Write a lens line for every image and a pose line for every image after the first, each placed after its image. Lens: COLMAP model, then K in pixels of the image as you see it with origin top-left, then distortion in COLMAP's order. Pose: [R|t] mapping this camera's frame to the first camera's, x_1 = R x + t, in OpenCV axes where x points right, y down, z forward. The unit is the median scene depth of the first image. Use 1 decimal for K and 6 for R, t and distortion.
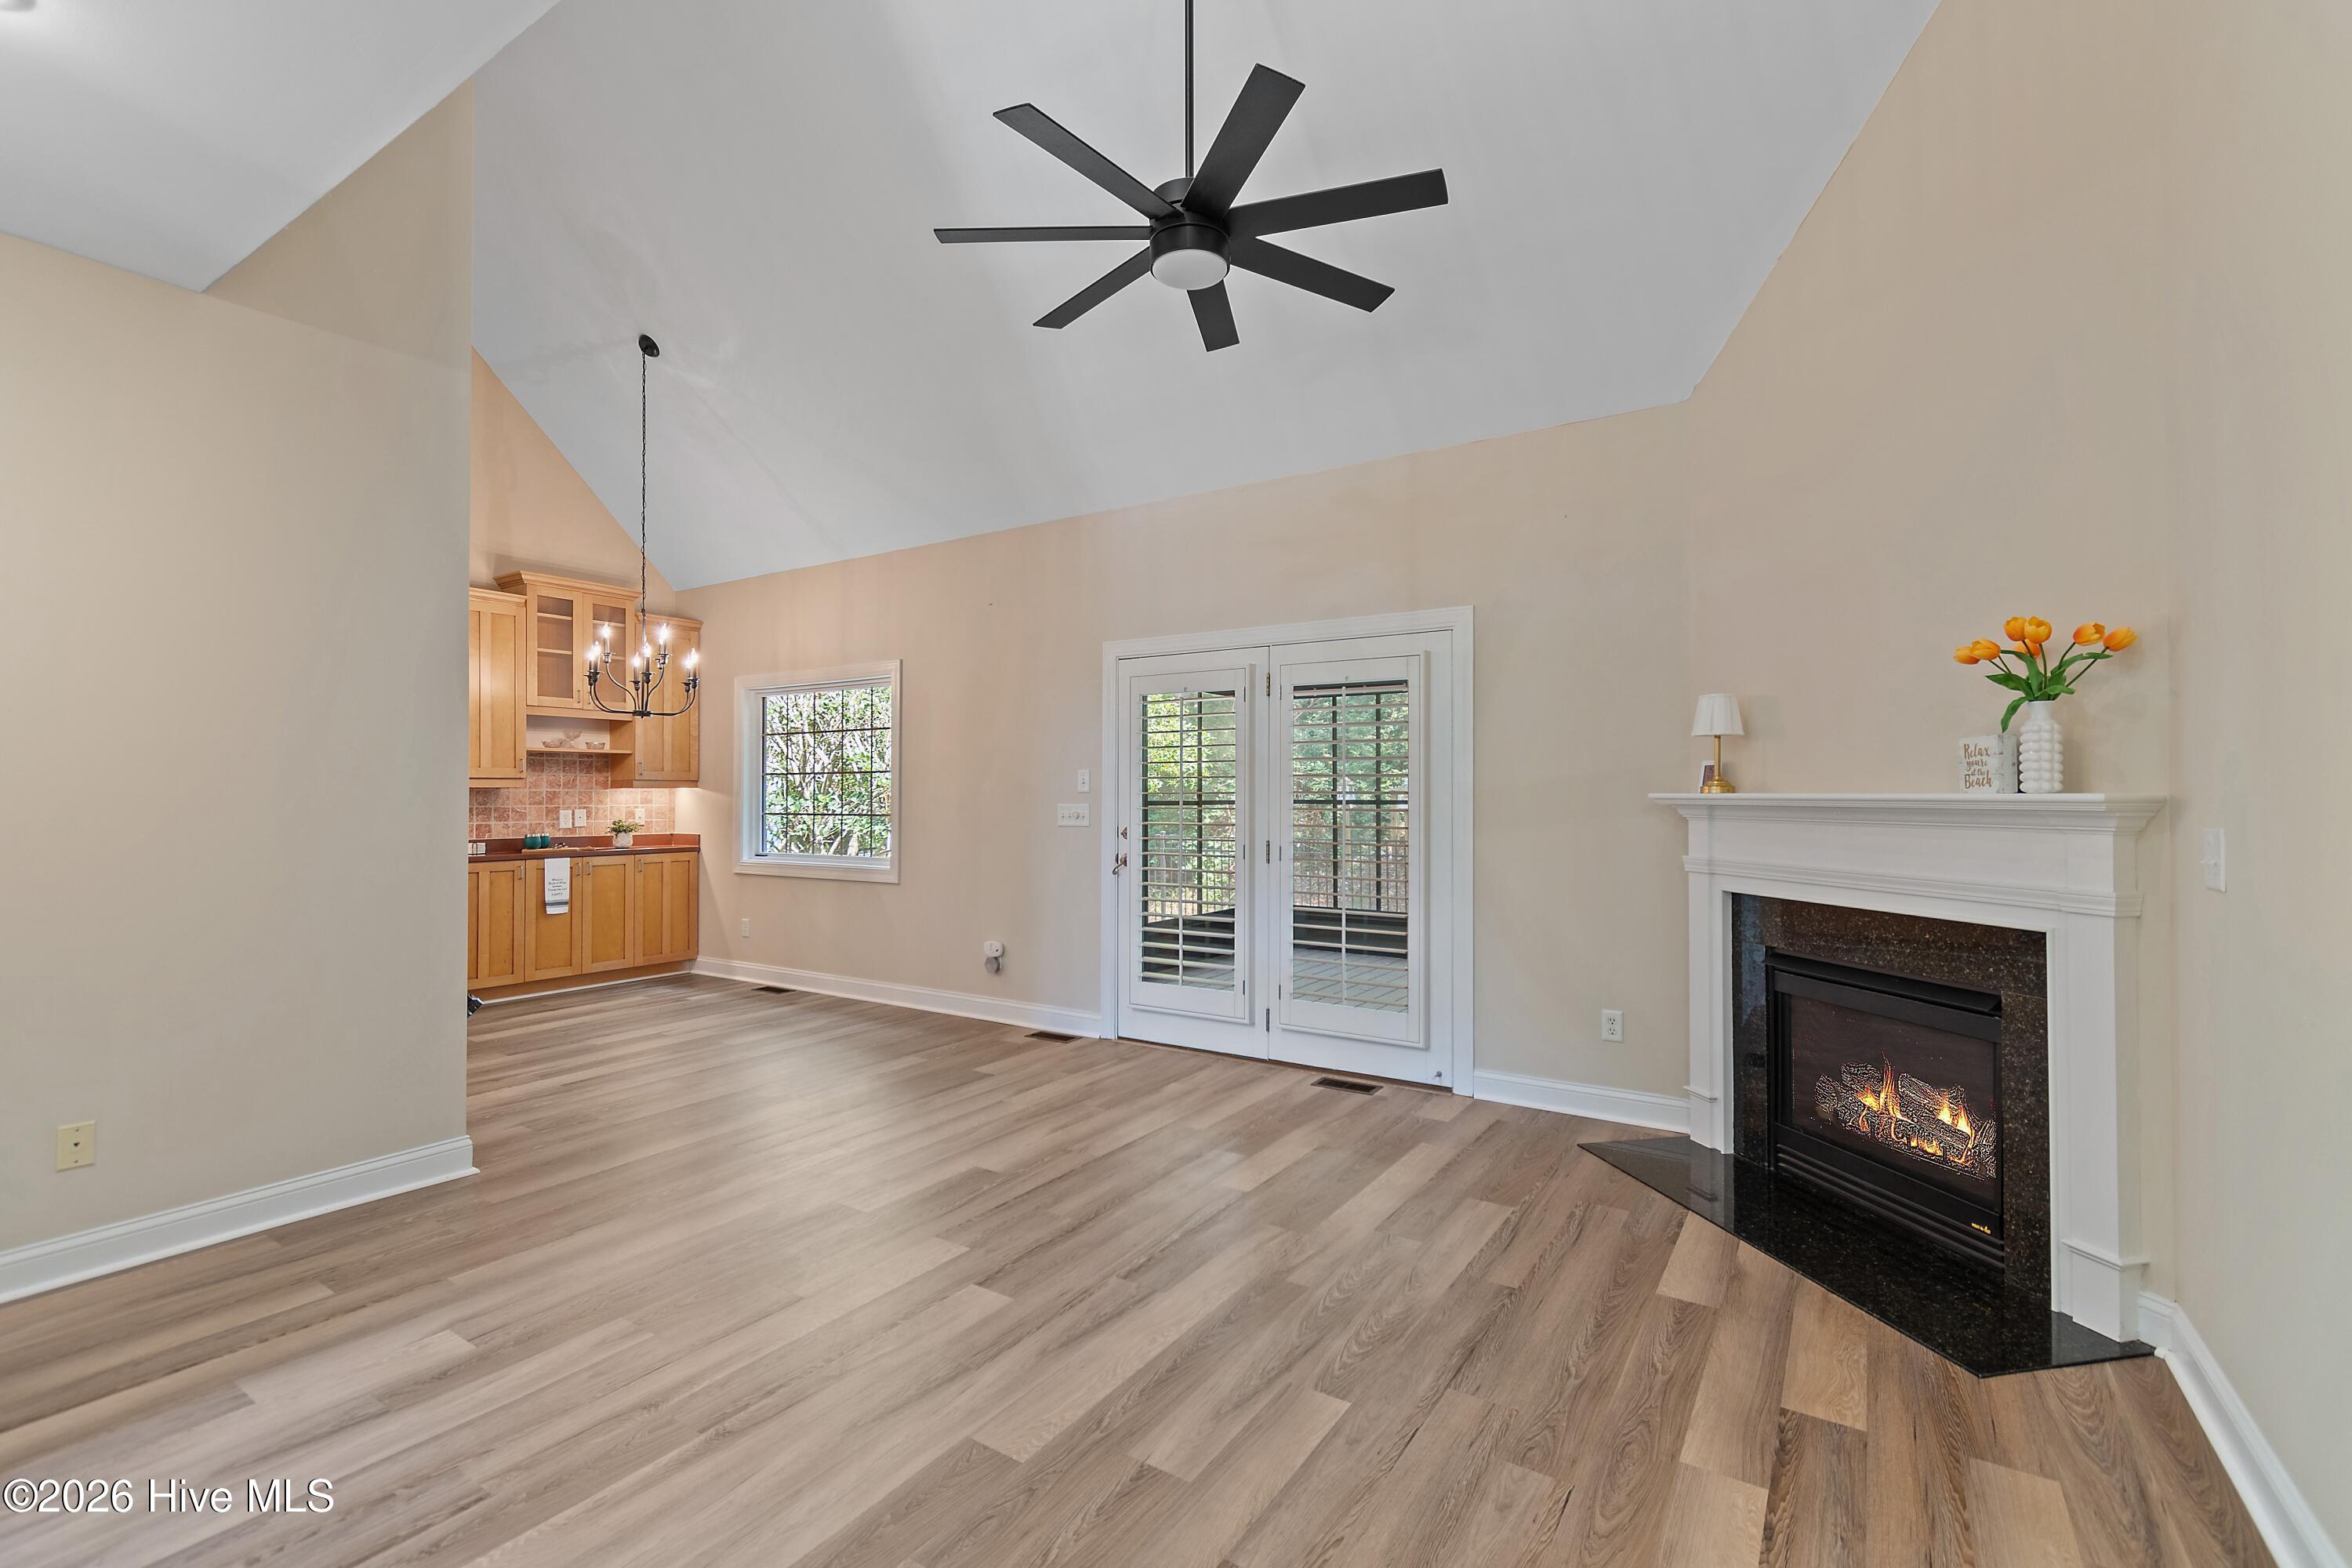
lens RADIAL K [[1029.8, 0, 1200.1], [0, 1029.8, 782.2], [0, 0, 1]] dist [0.004857, -0.000589]
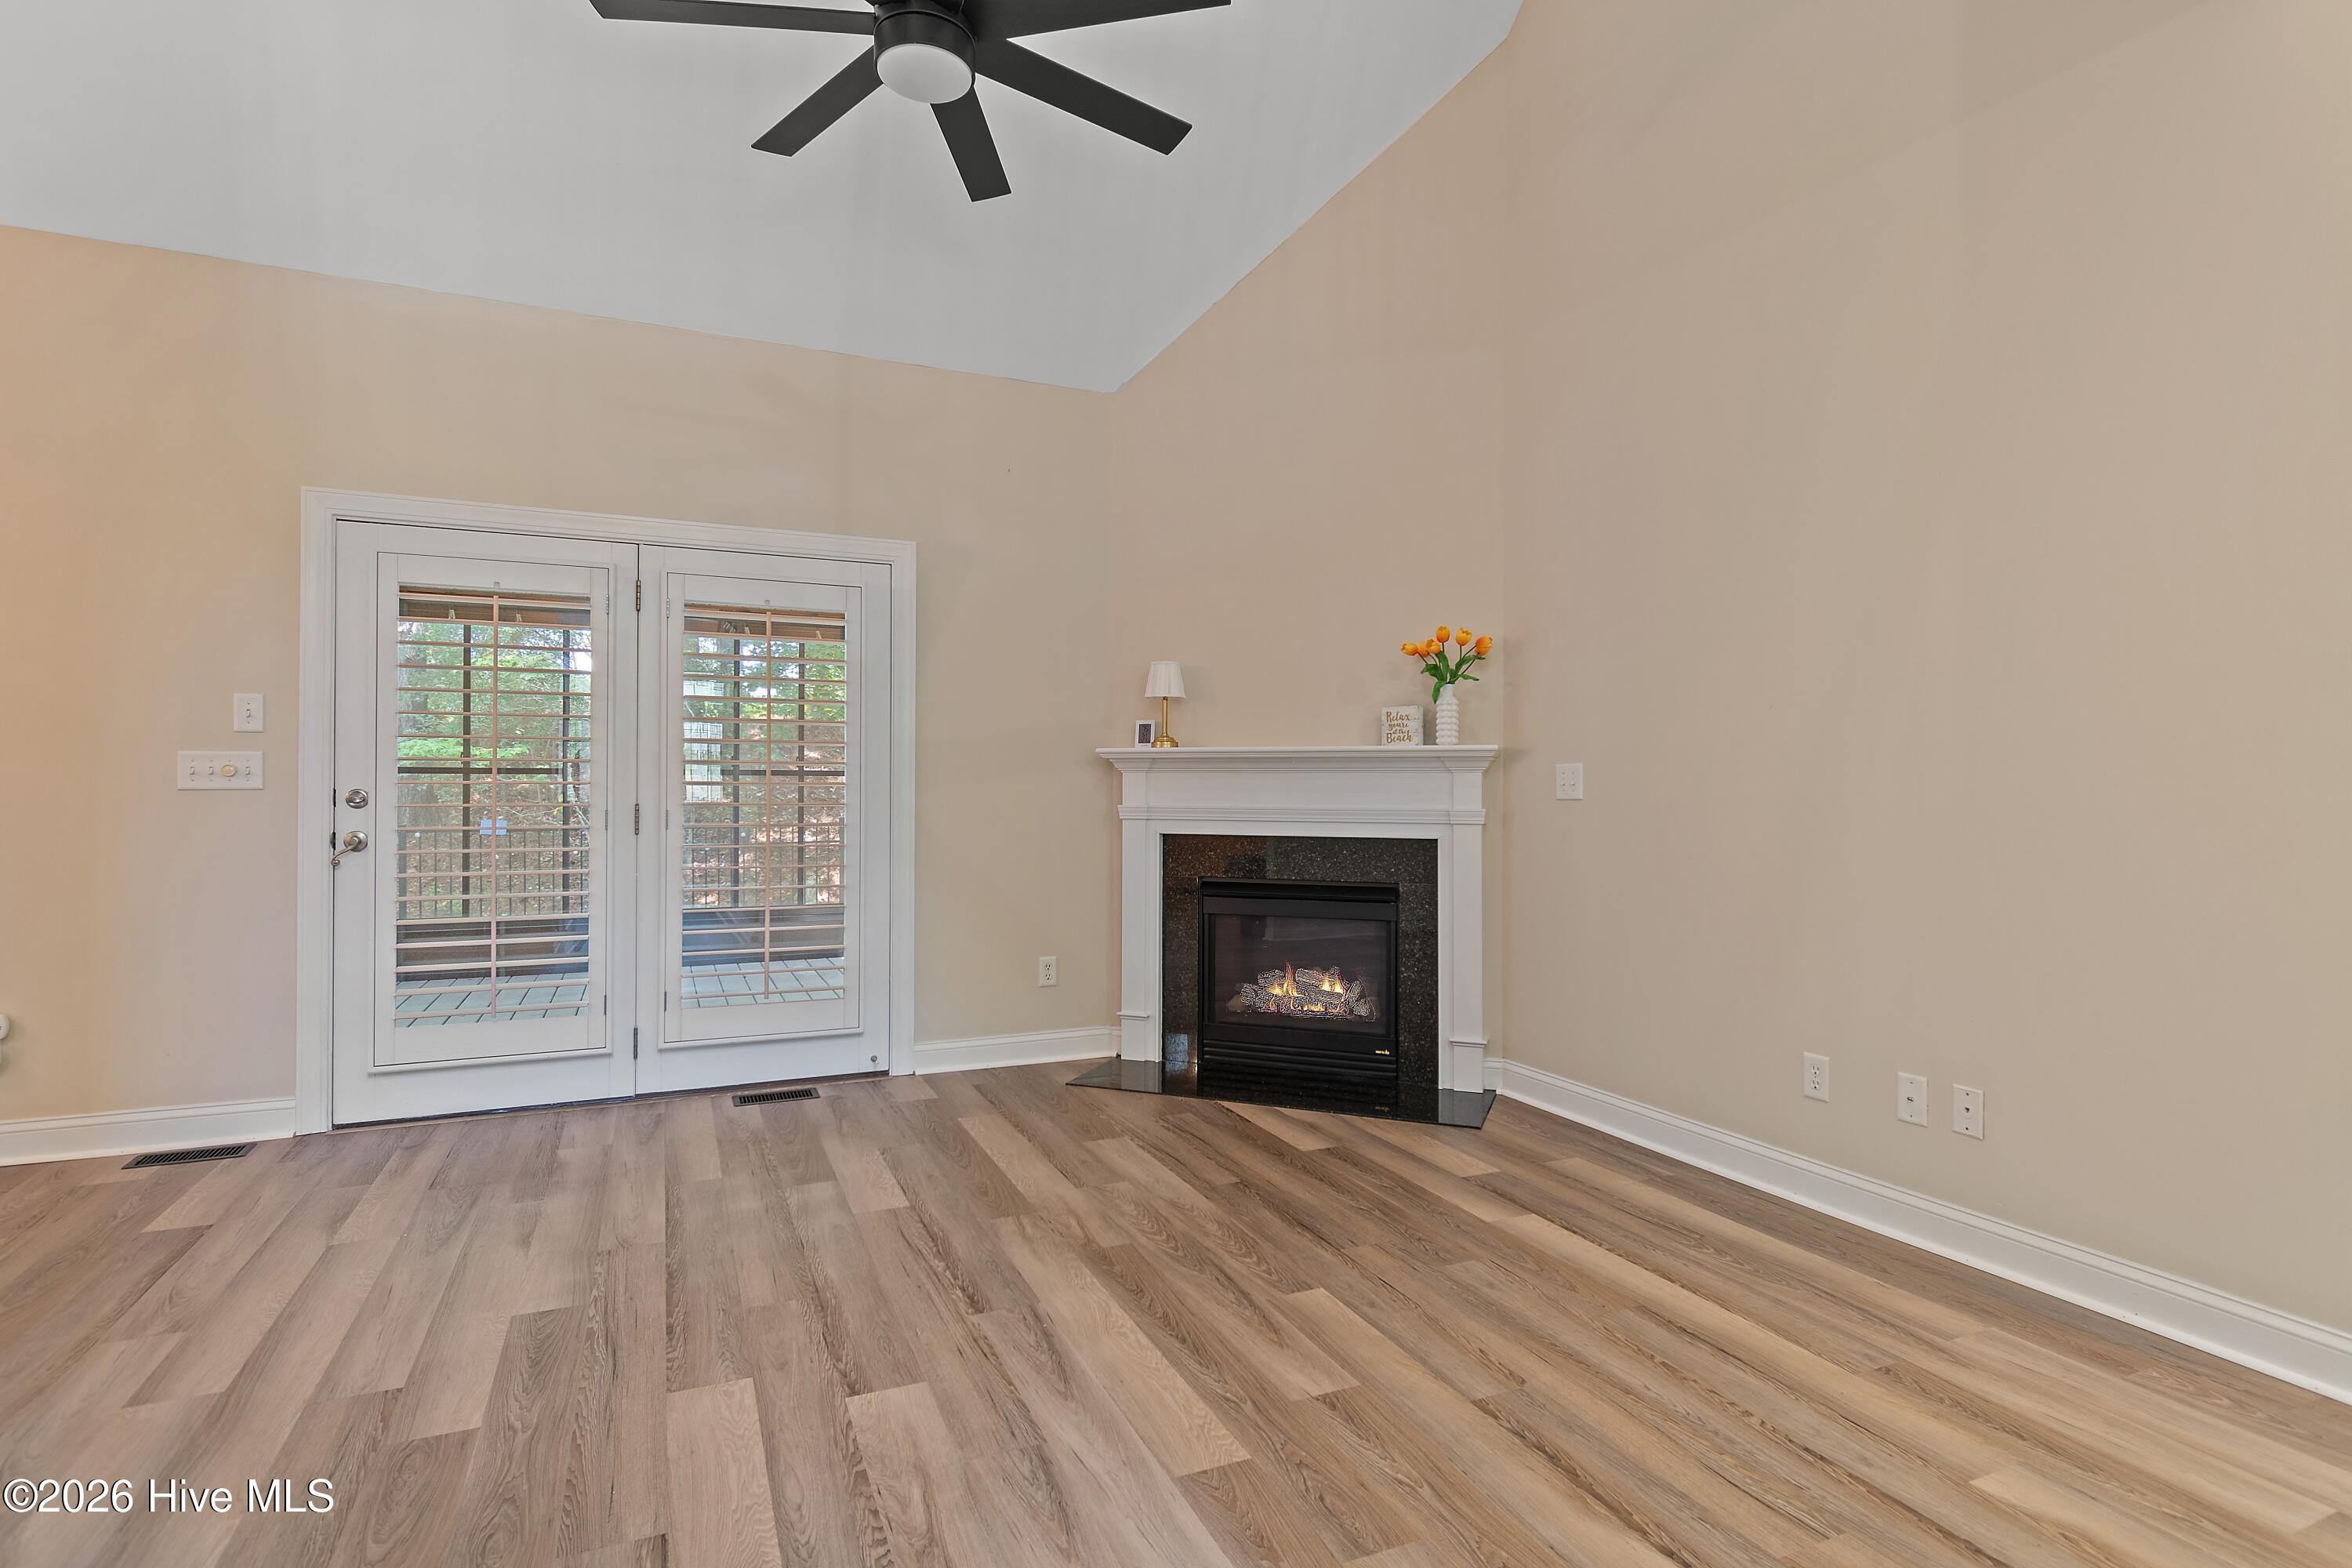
lens RADIAL K [[1143.8, 0, 1187.9], [0, 1143.8, 781.8], [0, 0, 1]] dist [0.000362, -0.002178]
pose [[0.547128, 0.006258, 0.837025, -0.542829], [-0.012234, 0.999925, 0.000521, 0.046577], [-0.836959, -0.010525, 0.547164, 0.278486]]
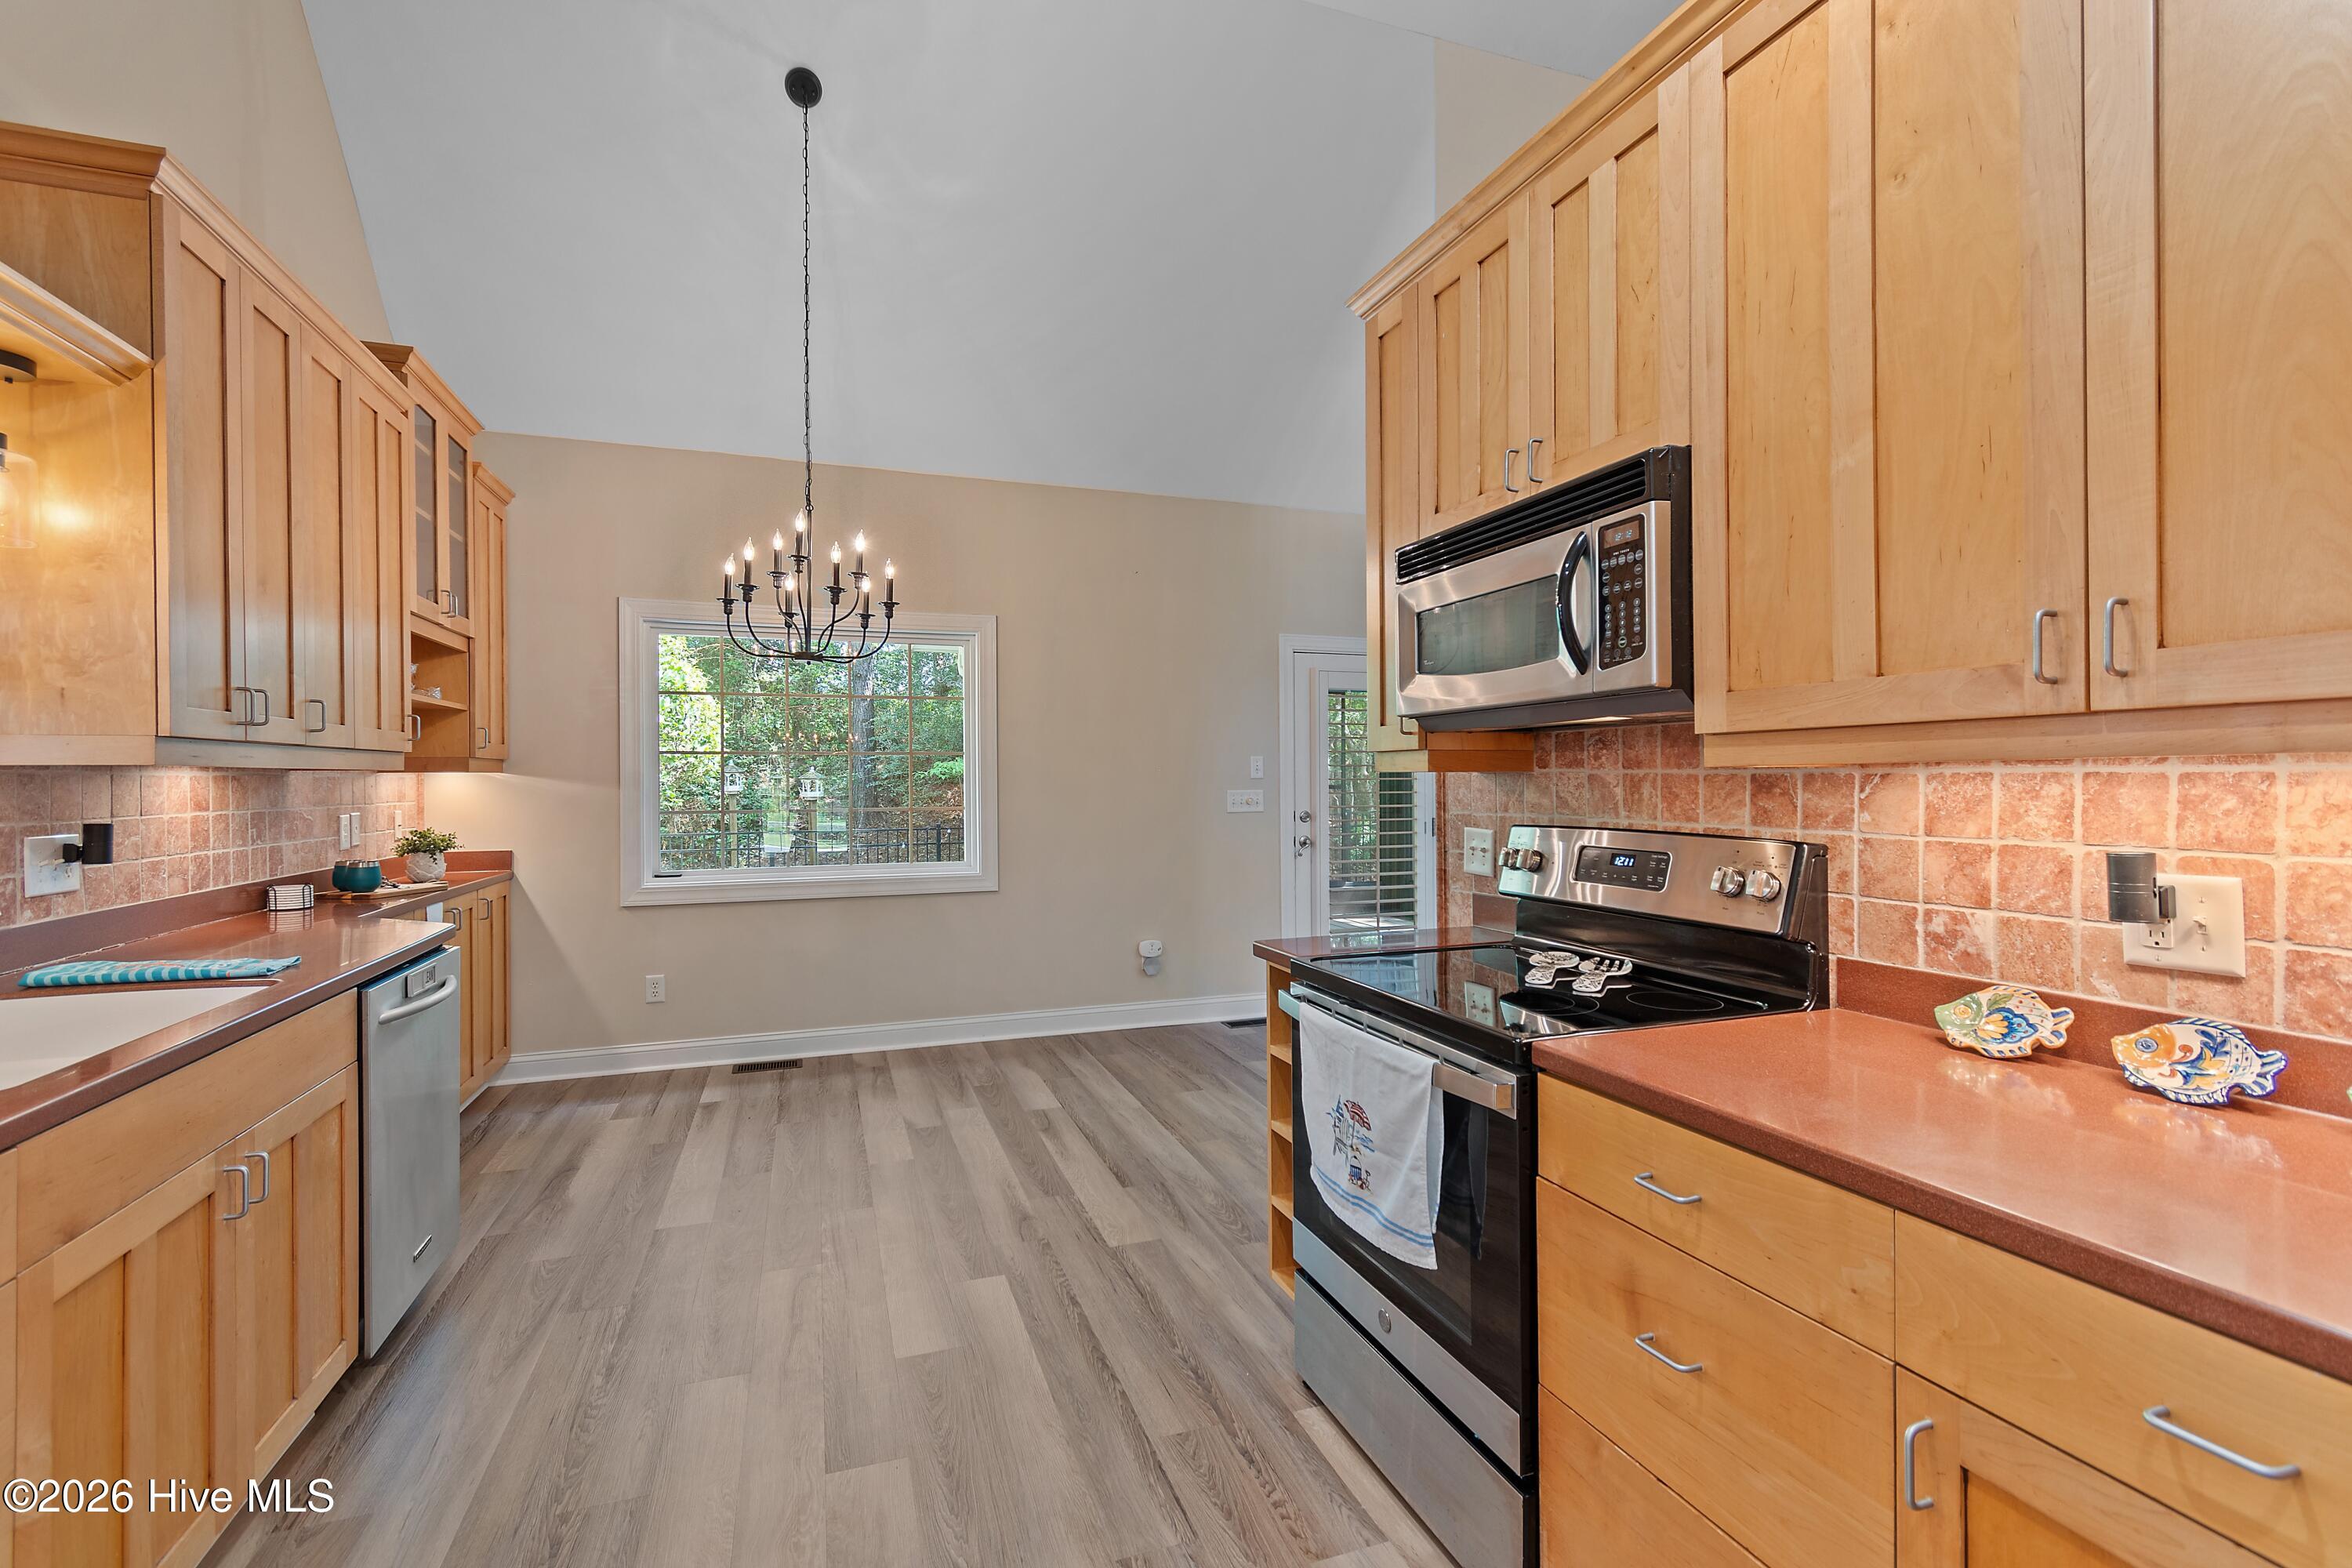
lens RADIAL K [[1029.8, 0, 1173.1], [0, 1029.8, 779.1], [0, 0, 1]] dist [0.004857, -0.000589]
pose [[0.606216, -0.001573, 0.795298, -1.435623], [-0.006983, 0.999949, 0.007301, 0.005067], [-0.795269, -0.009979, 0.606174, 0.664700]]
